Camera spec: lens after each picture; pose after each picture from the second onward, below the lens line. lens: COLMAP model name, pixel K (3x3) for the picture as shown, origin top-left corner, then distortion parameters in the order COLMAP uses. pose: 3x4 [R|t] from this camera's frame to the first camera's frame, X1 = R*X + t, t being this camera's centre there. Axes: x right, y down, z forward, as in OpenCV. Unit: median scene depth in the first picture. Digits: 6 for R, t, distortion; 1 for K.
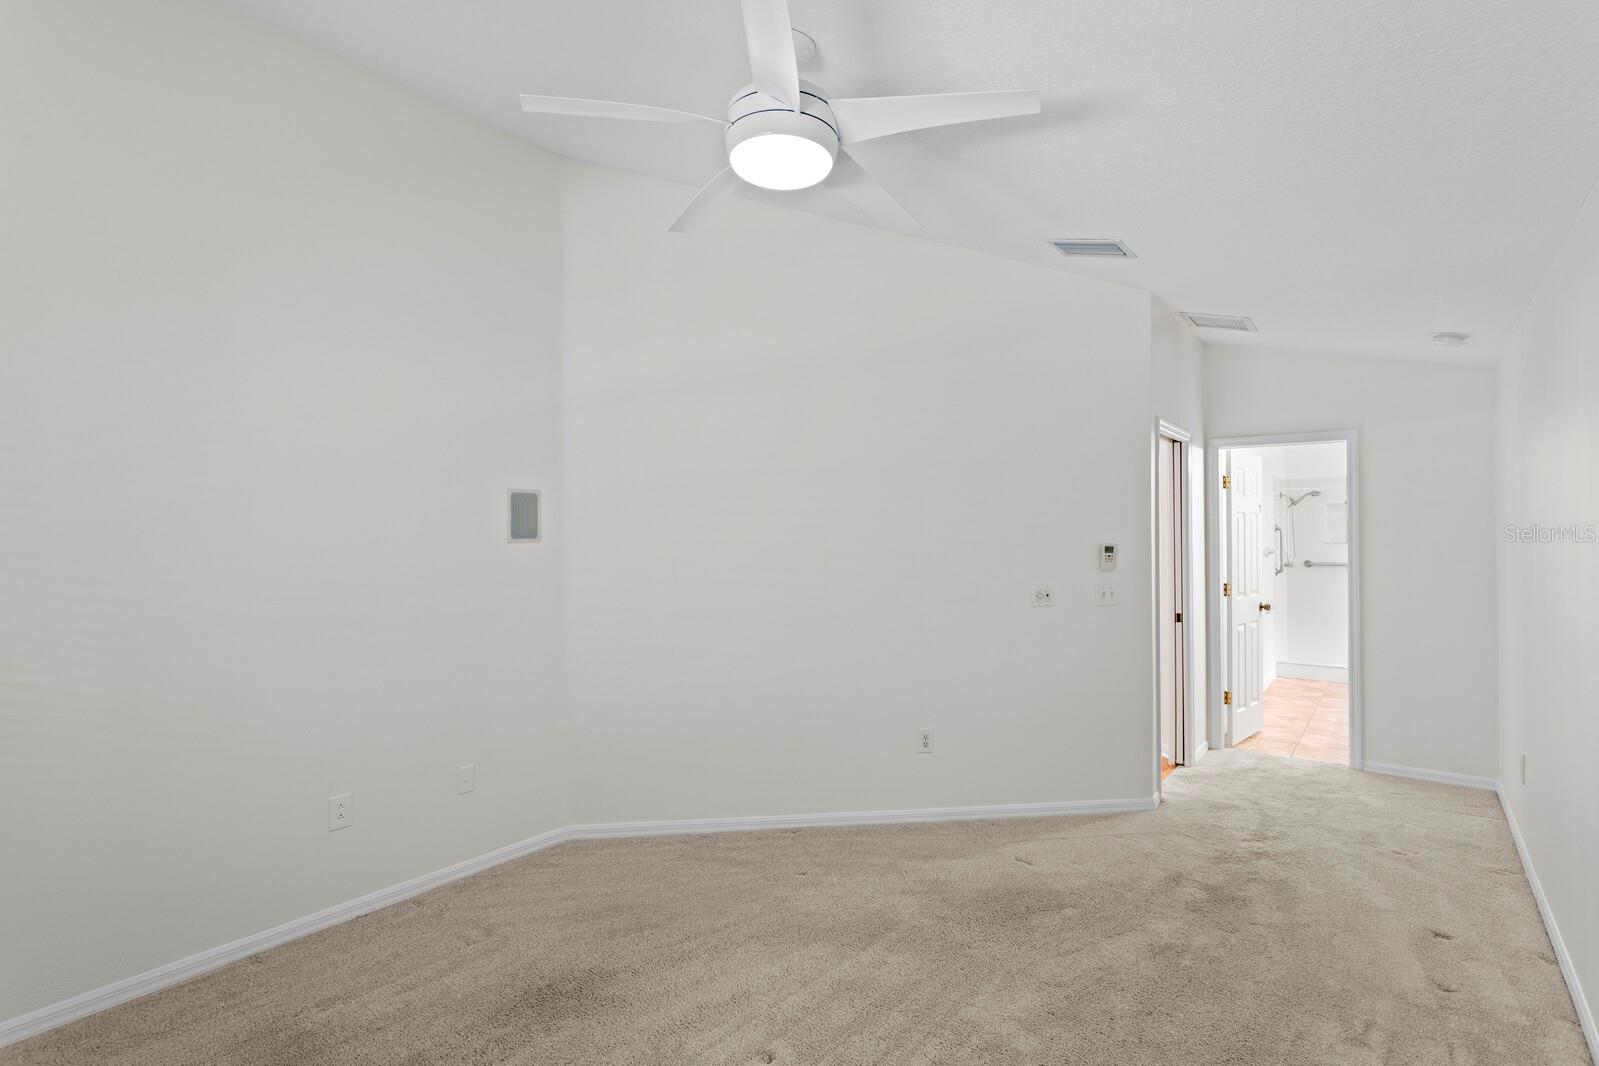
lens RADIAL K [[801.4, 0, 795.1], [0, 801.4, 534.0], [0, 0, 1]] dist [-0.010894, 0.004004]
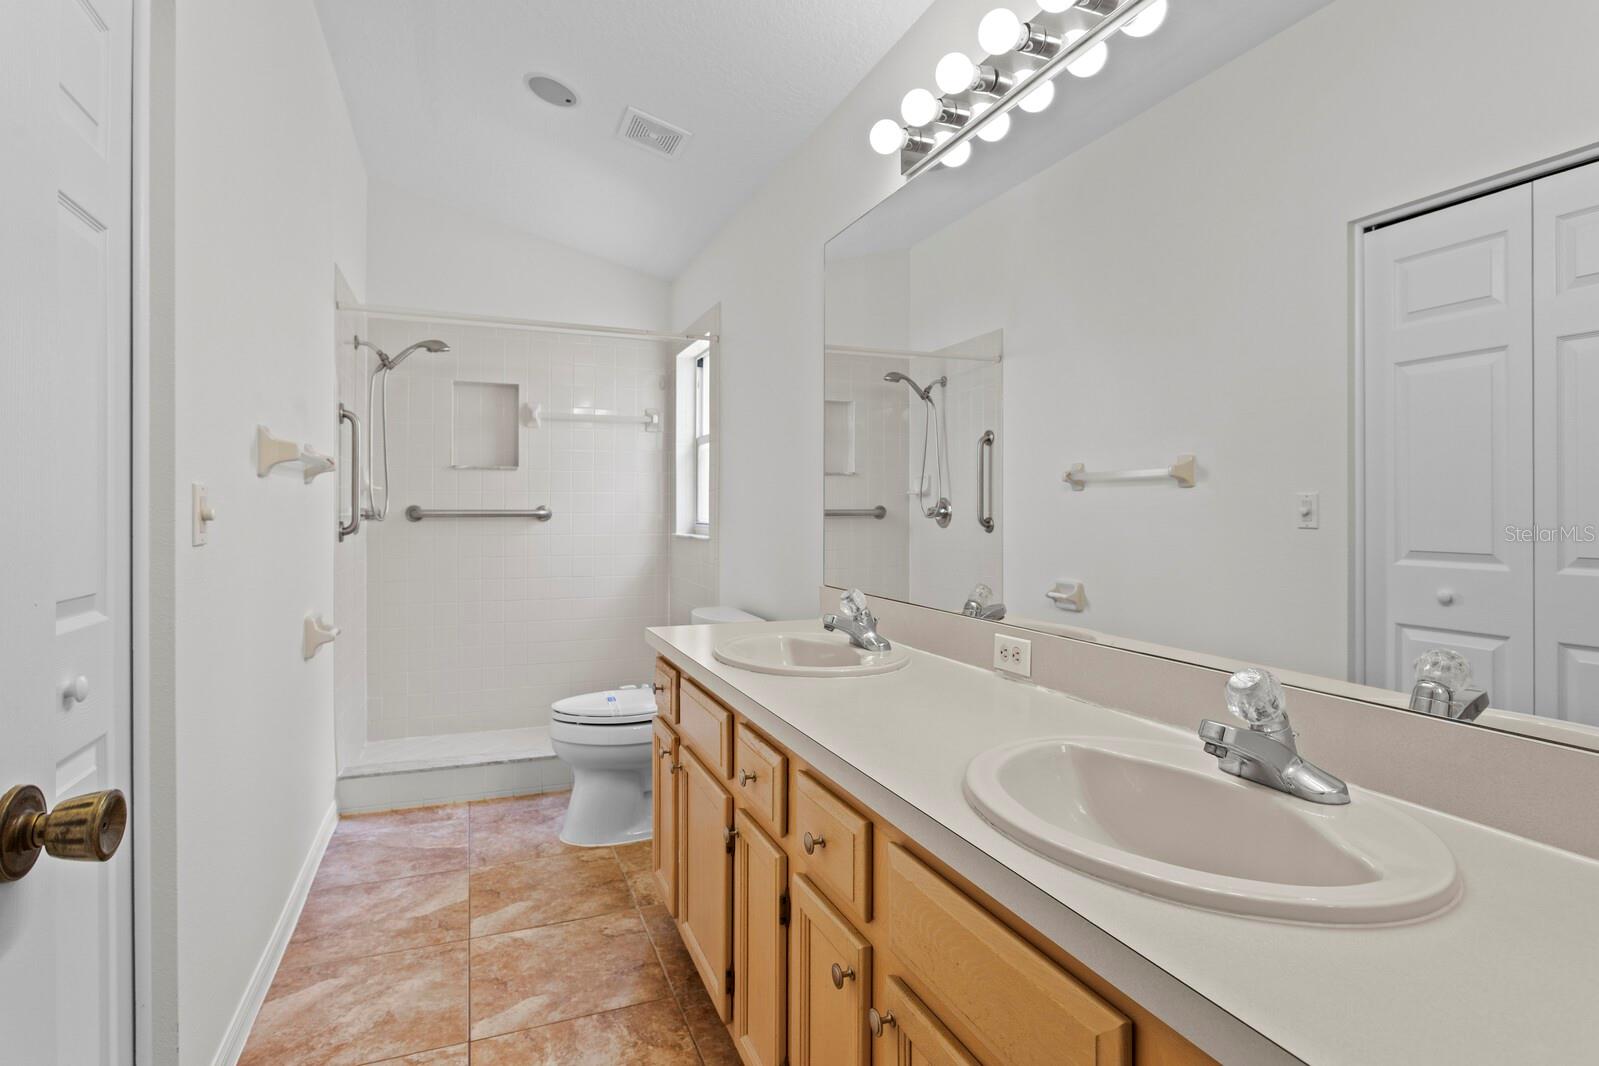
lens RADIAL K [[801.4, 0, 795.1], [0, 801.4, 522.9], [0, 0, 1]] dist [-0.010894, 0.004004]
pose [[0.497490, -0.000657, 0.867470, 0.374505], [-0.019801, 0.999731, 0.012113, 0.033641], [-0.867244, -0.023203, 0.497343, 0.614352]]
